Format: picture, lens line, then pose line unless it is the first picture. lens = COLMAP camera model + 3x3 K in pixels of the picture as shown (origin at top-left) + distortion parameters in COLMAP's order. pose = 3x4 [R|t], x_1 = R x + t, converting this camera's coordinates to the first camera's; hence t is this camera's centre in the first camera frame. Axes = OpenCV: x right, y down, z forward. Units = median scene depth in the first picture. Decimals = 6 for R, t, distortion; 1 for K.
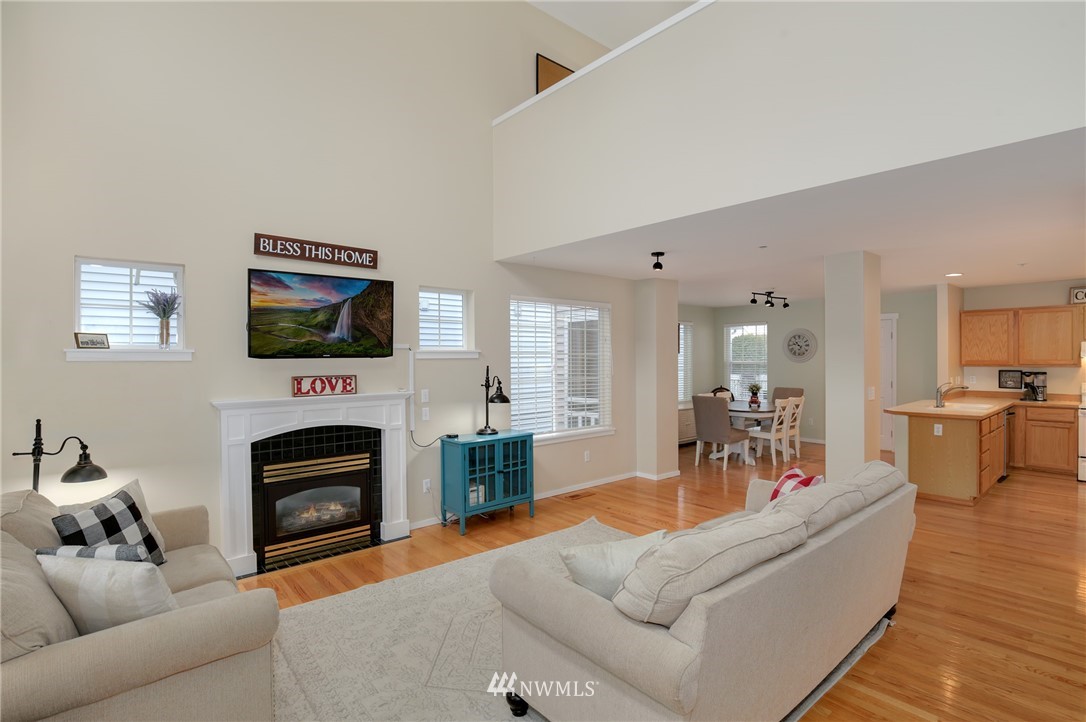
lens RADIAL K [[524.4, 0, 558.5], [0, 524.4, 360.7], [0, 0, 1]] dist [-0.022152, 0.000091]
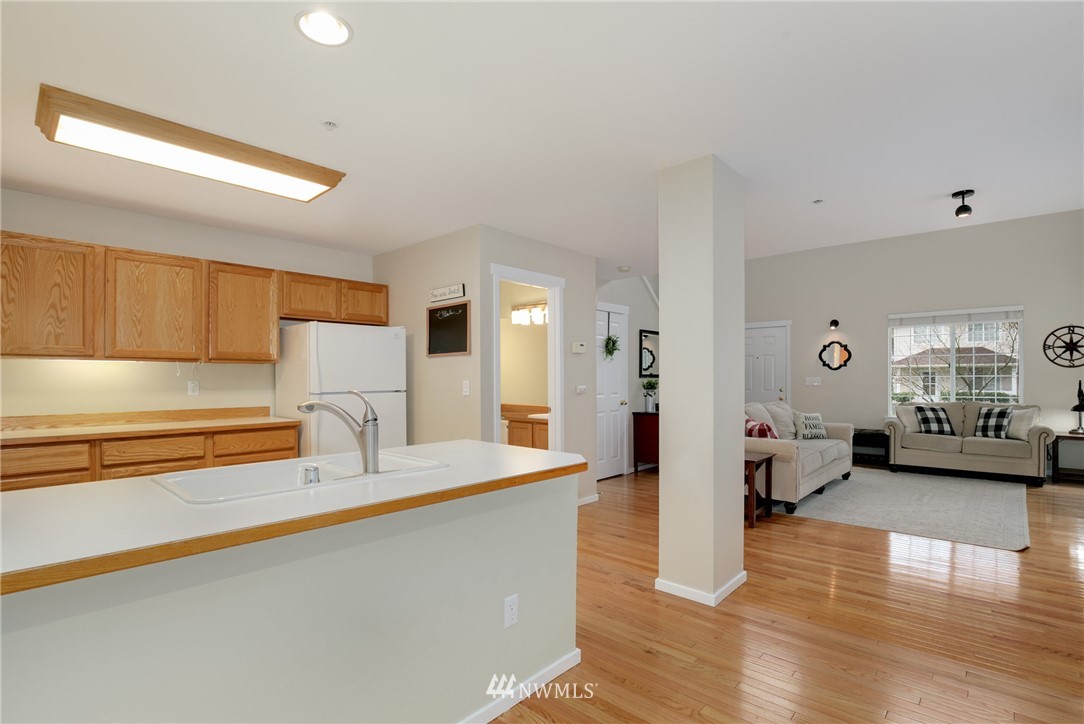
lens RADIAL K [[525.8, 0, 545.2], [0, 525.8, 379.7], [0, 0, 1]] dist [-0.038870, 0.011474]
pose [[-0.993739, 0.007367, -0.111481, 0.998828], [0.005887, 0.999890, 0.013601, 0.046358], [0.111569, 0.012860, -0.993674, 1.947062]]
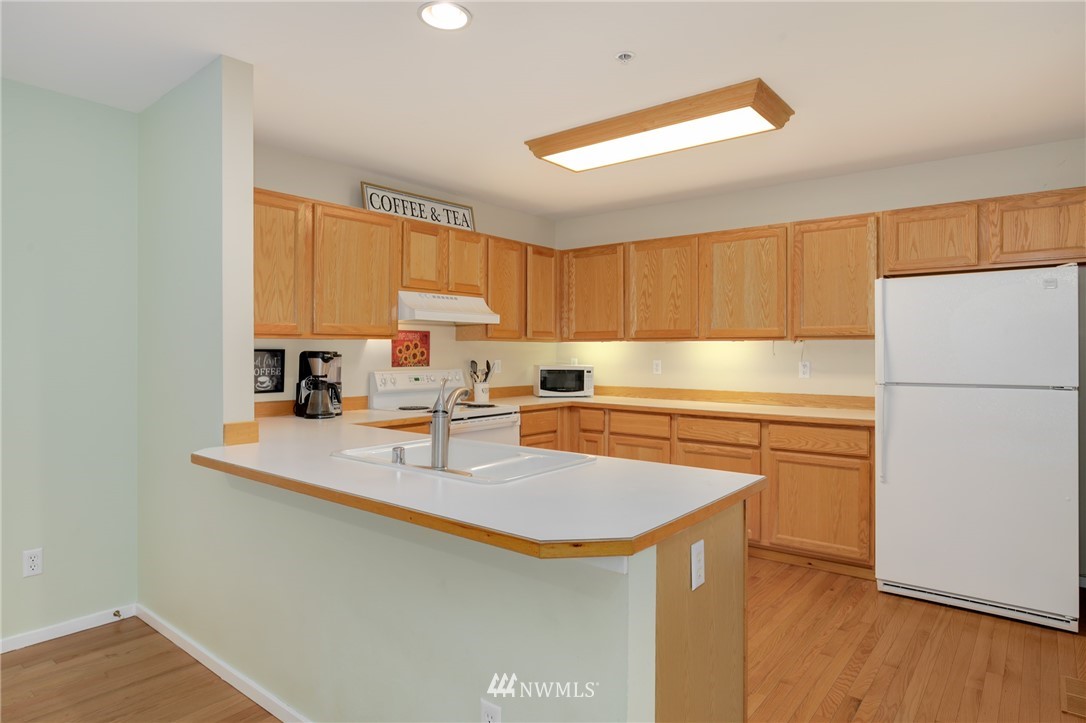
lens RADIAL K [[623.6, 0, 542.7], [0, 623.6, 356.0], [0, 0, 1]] dist [-0.003412, -0.000231]
pose [[-0.164567, -0.003259, 0.986360, 0.596258], [0.007647, 0.999960, 0.004580, 0.040888], [-0.986336, 0.008297, -0.164536, 1.488303]]
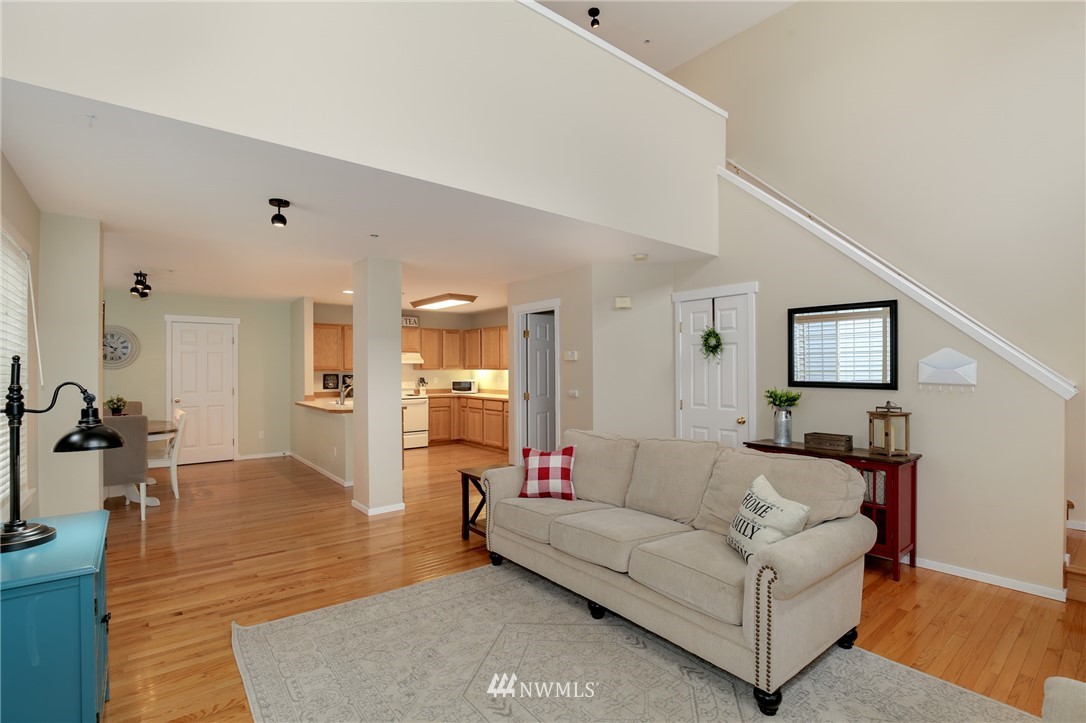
lens RADIAL K [[512.5, 0, 546.6], [0, 512.5, 367.7], [0, 0, 1]] dist [-0.017971, 0.000027]
pose [[0.051713, 0.005921, 0.998644, -0.553086], [0.010970, 0.999919, -0.006497, 0.028292], [-0.998602, 0.011291, 0.051644, 0.726612]]
